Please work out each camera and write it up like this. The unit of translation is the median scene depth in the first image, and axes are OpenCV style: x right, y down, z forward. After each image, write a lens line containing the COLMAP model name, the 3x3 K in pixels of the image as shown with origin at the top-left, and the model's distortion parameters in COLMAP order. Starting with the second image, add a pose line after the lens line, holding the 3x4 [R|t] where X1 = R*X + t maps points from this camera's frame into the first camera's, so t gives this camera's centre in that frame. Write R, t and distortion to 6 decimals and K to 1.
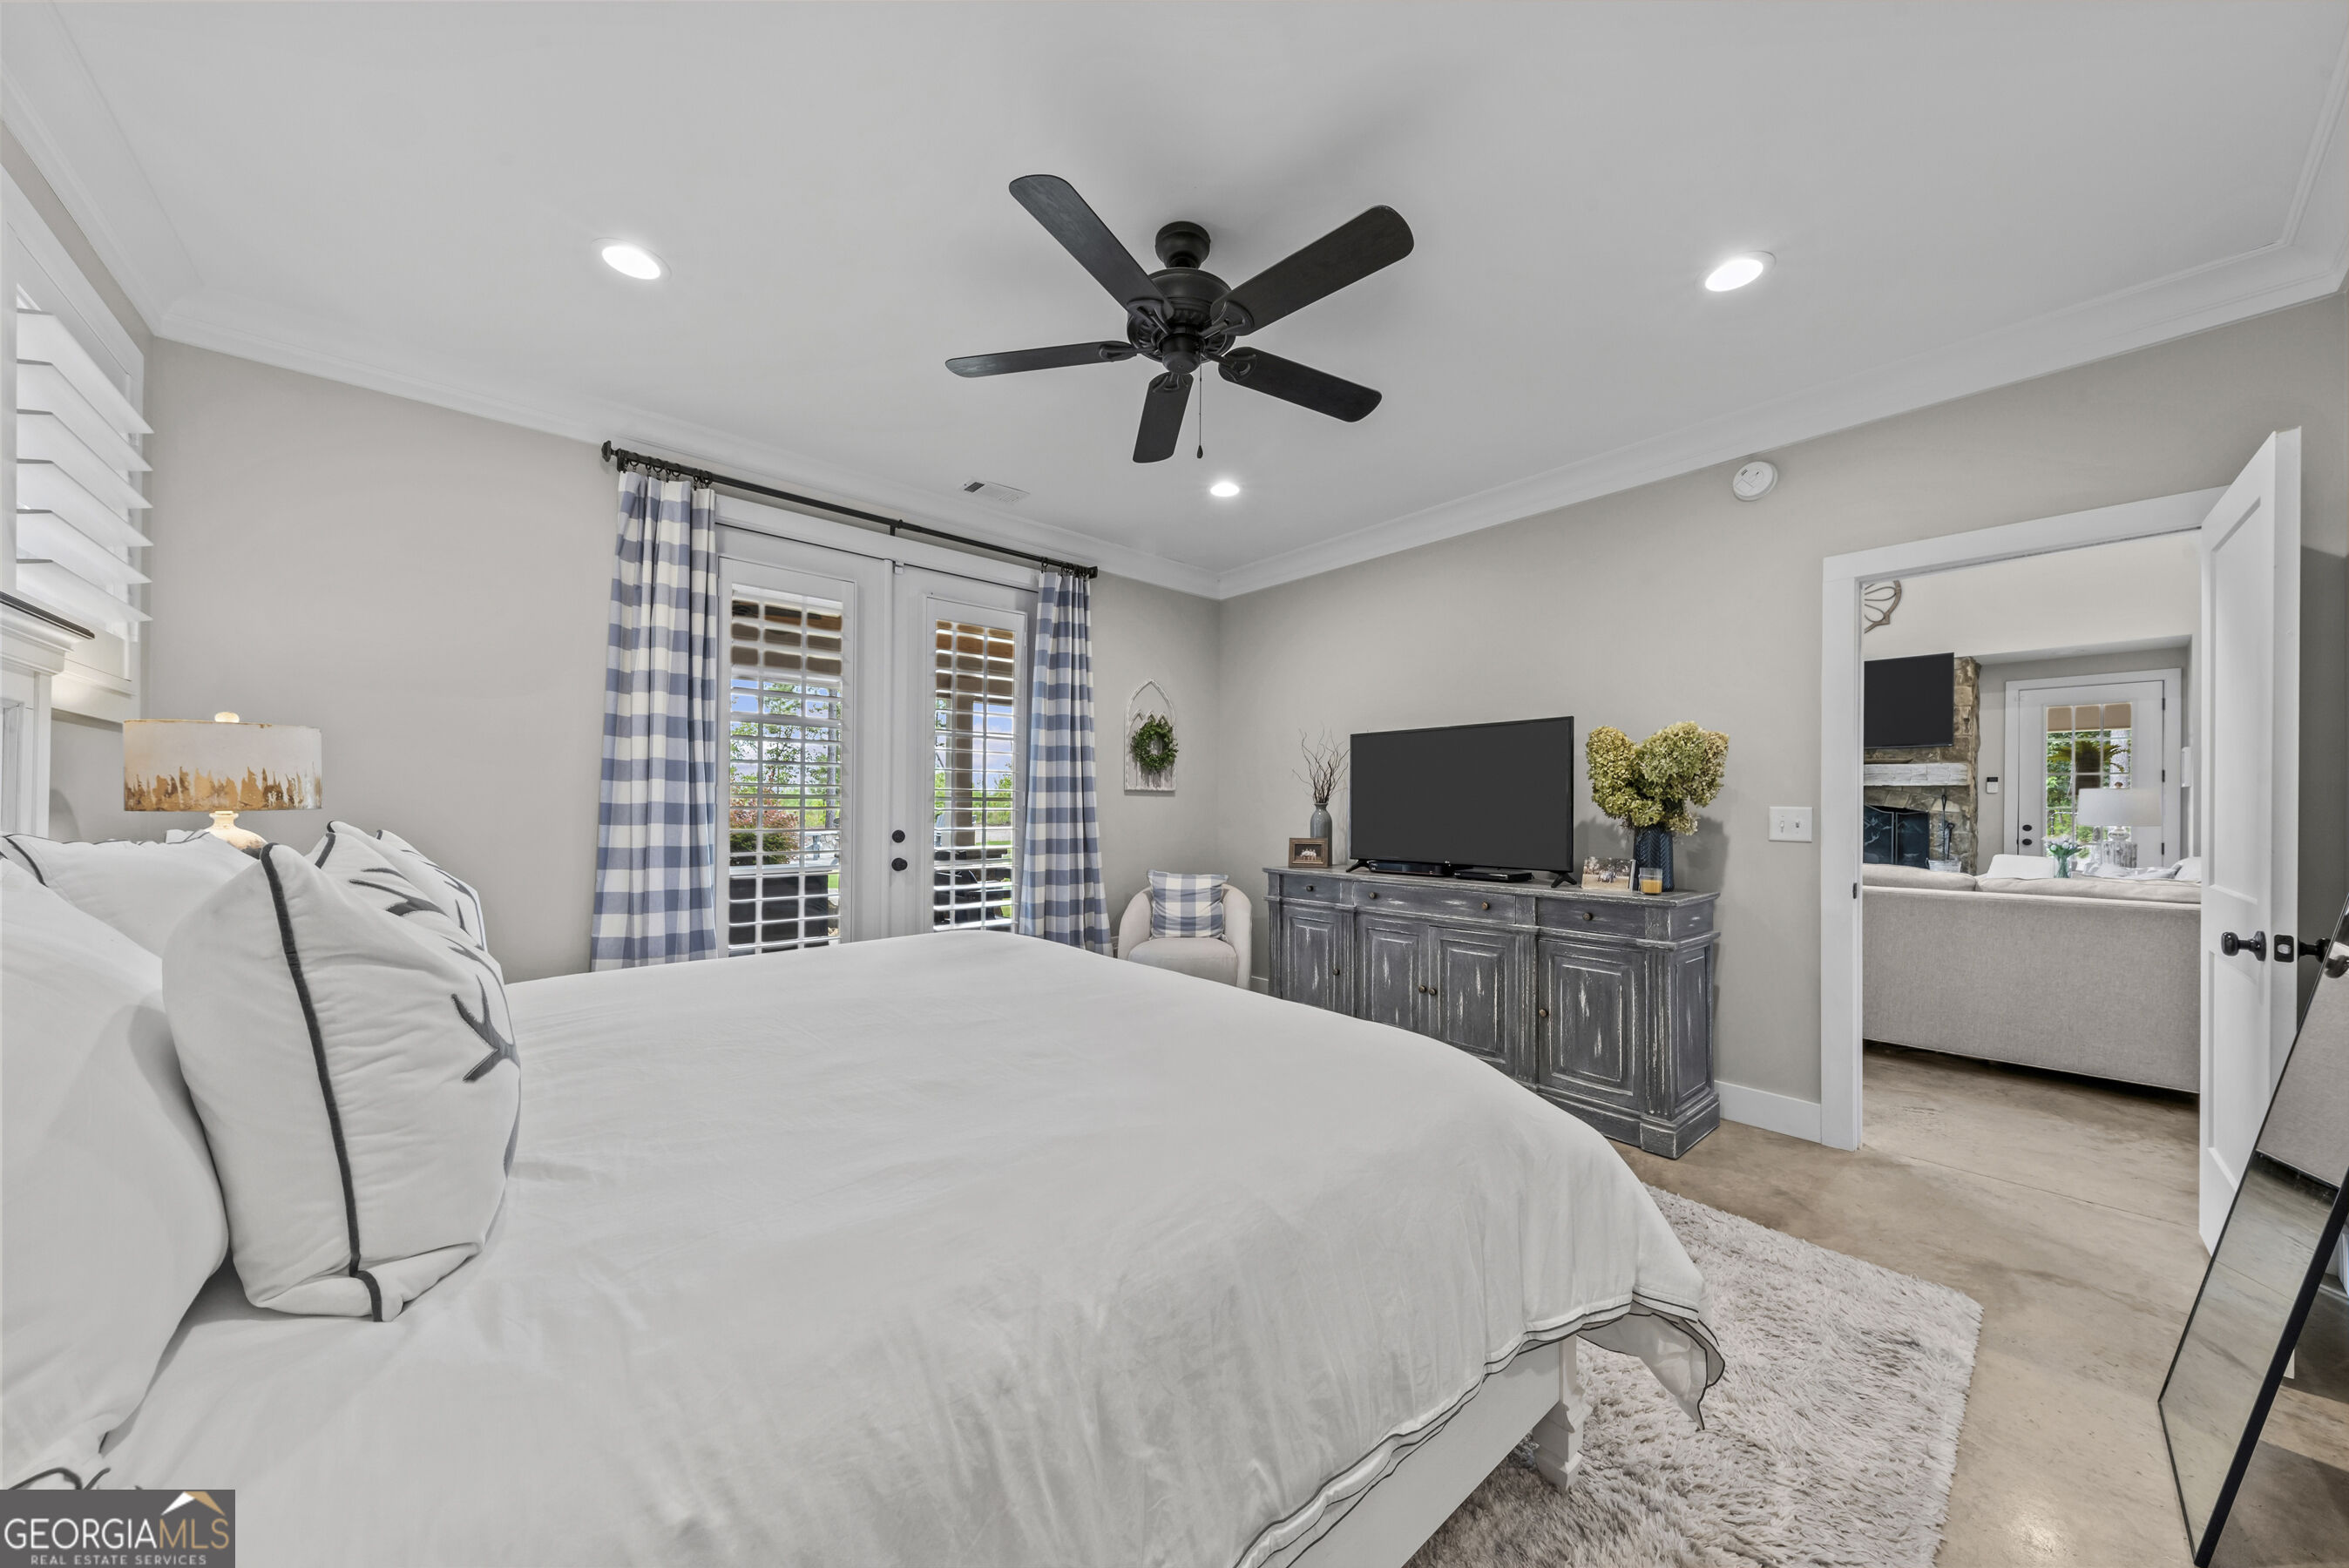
lens RADIAL K [[803.0, 0, 1164.0], [0, 803.0, 804.4], [0, 0, 1]] dist [0.000432, 0.000005]
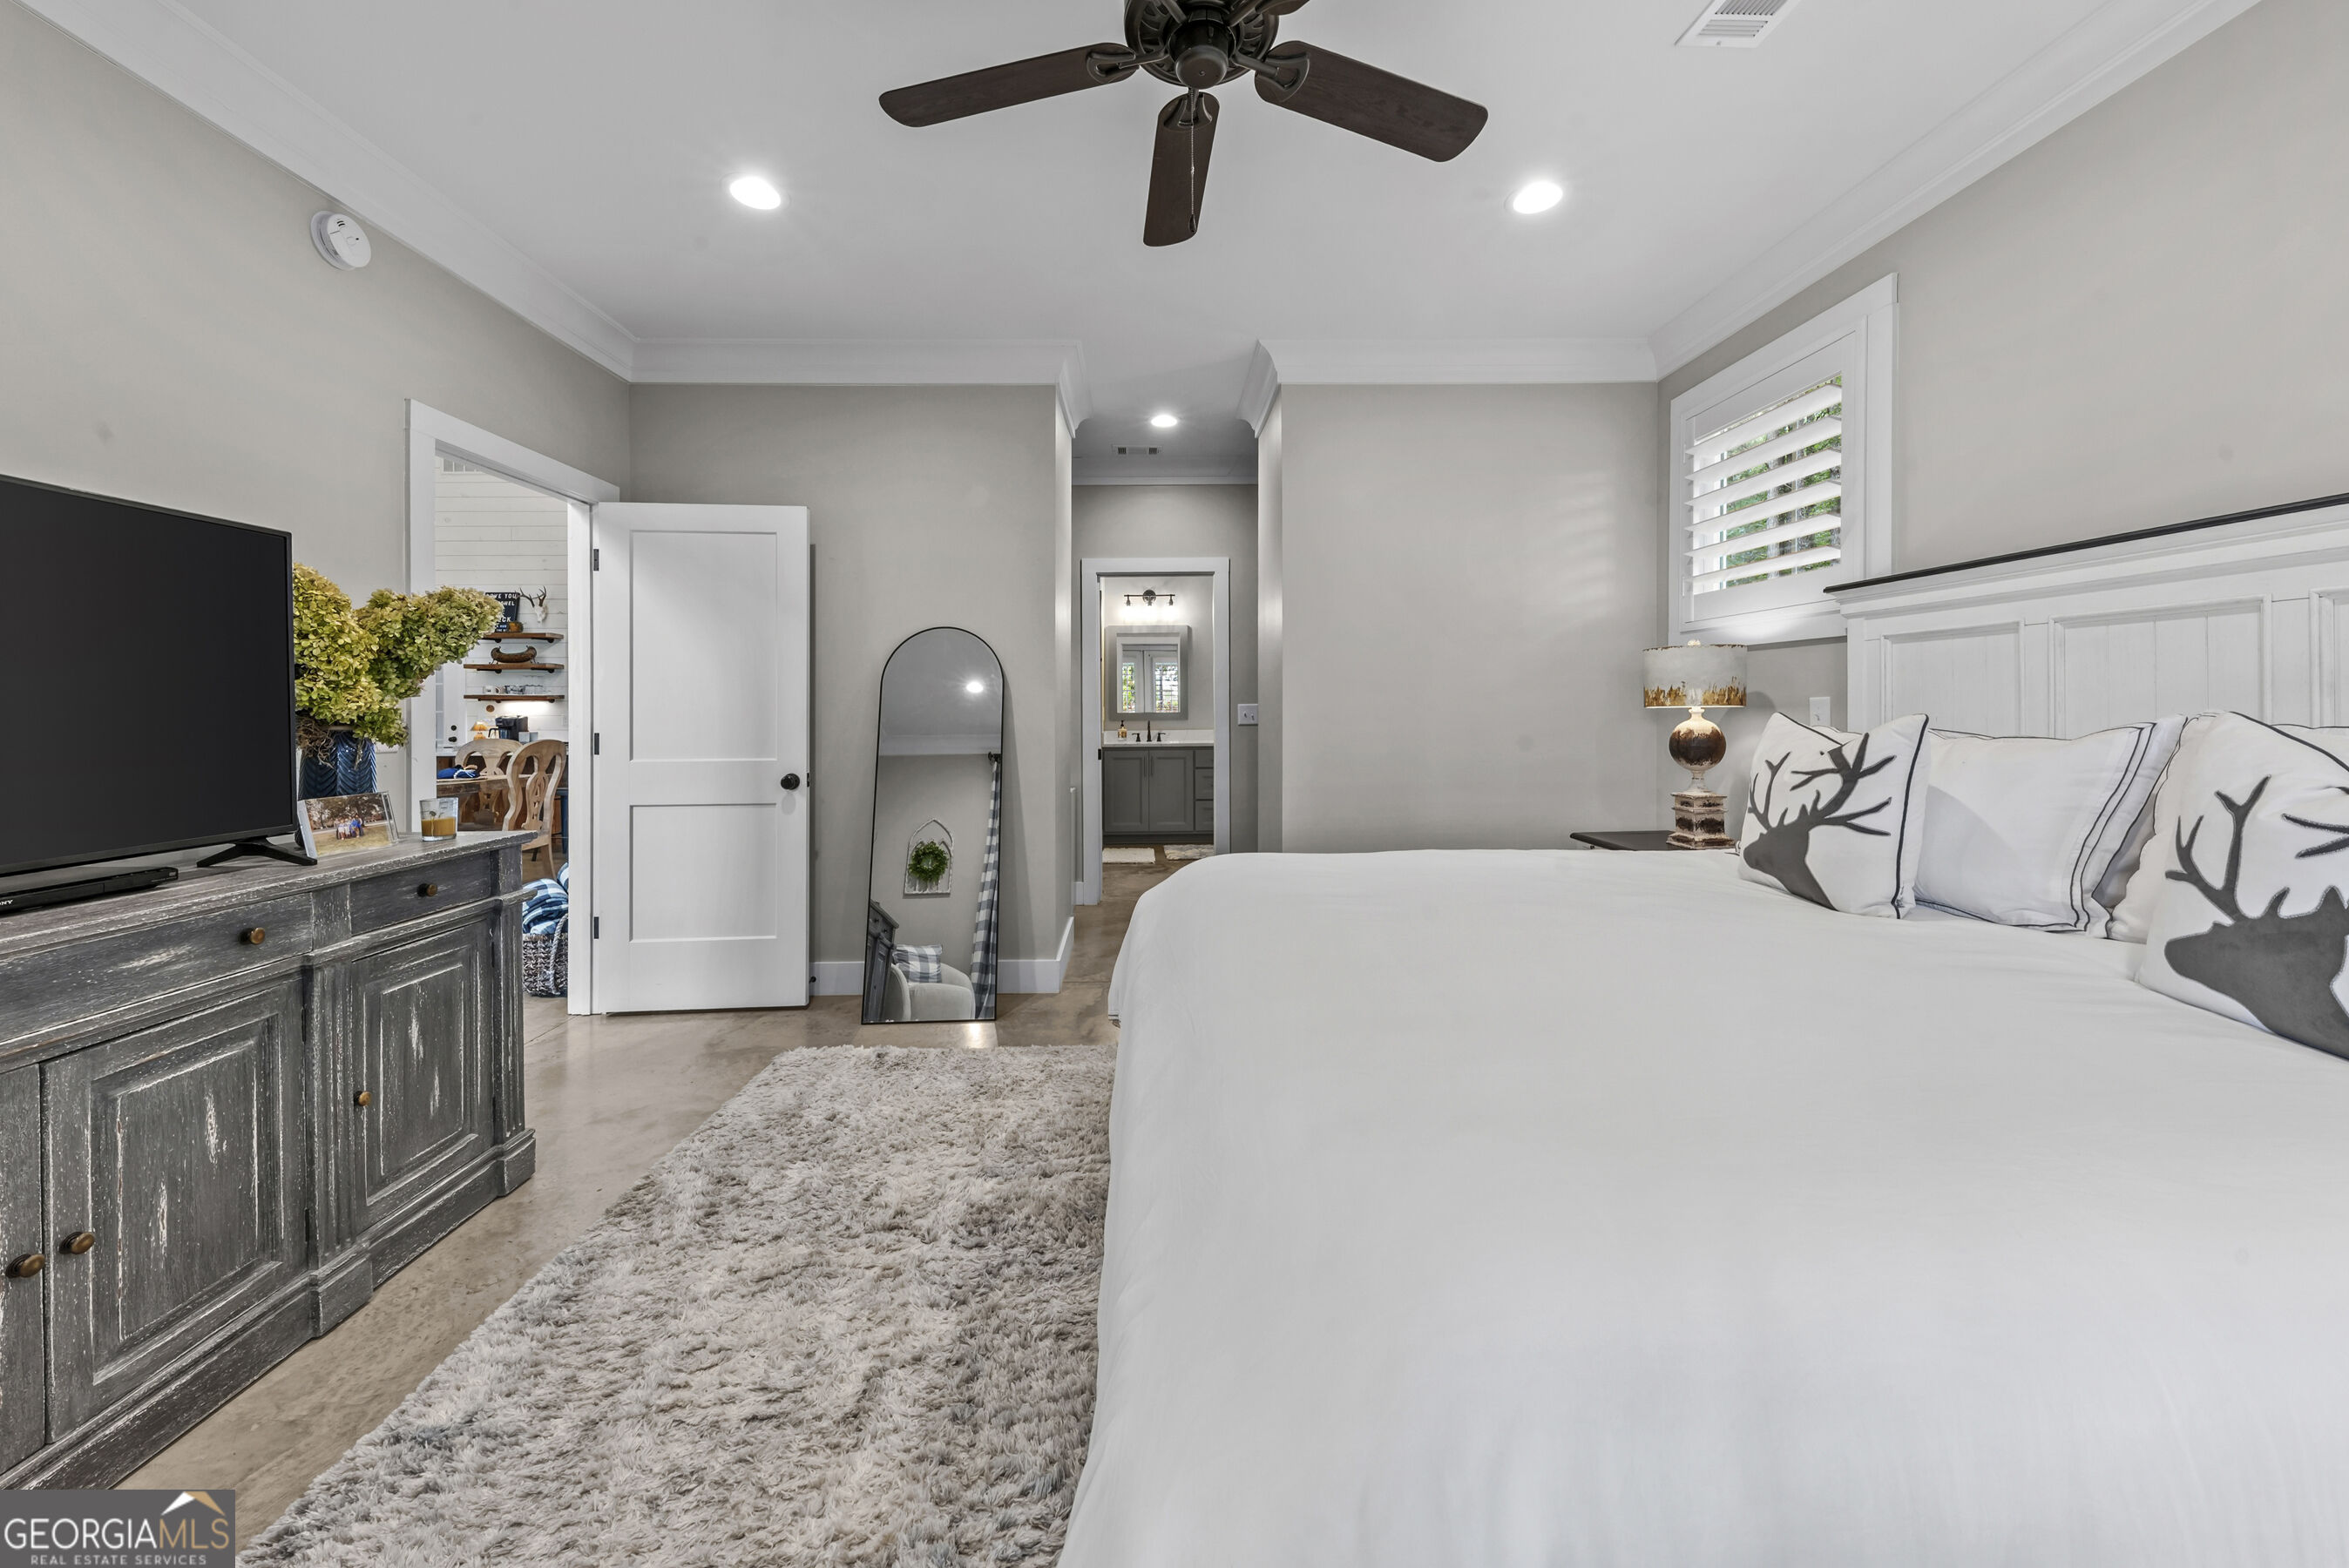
lens RADIAL K [[803.0, 0, 1172.9], [0, 803.0, 717.0], [0, 0, 1]] dist [0.000432, 0.000005]
pose [[-0.795390, -0.007992, 0.606045, -0.255548], [-0.010473, 0.999945, -0.000559, 0.003589], [-0.606007, -0.006792, -0.795430, 1.041764]]
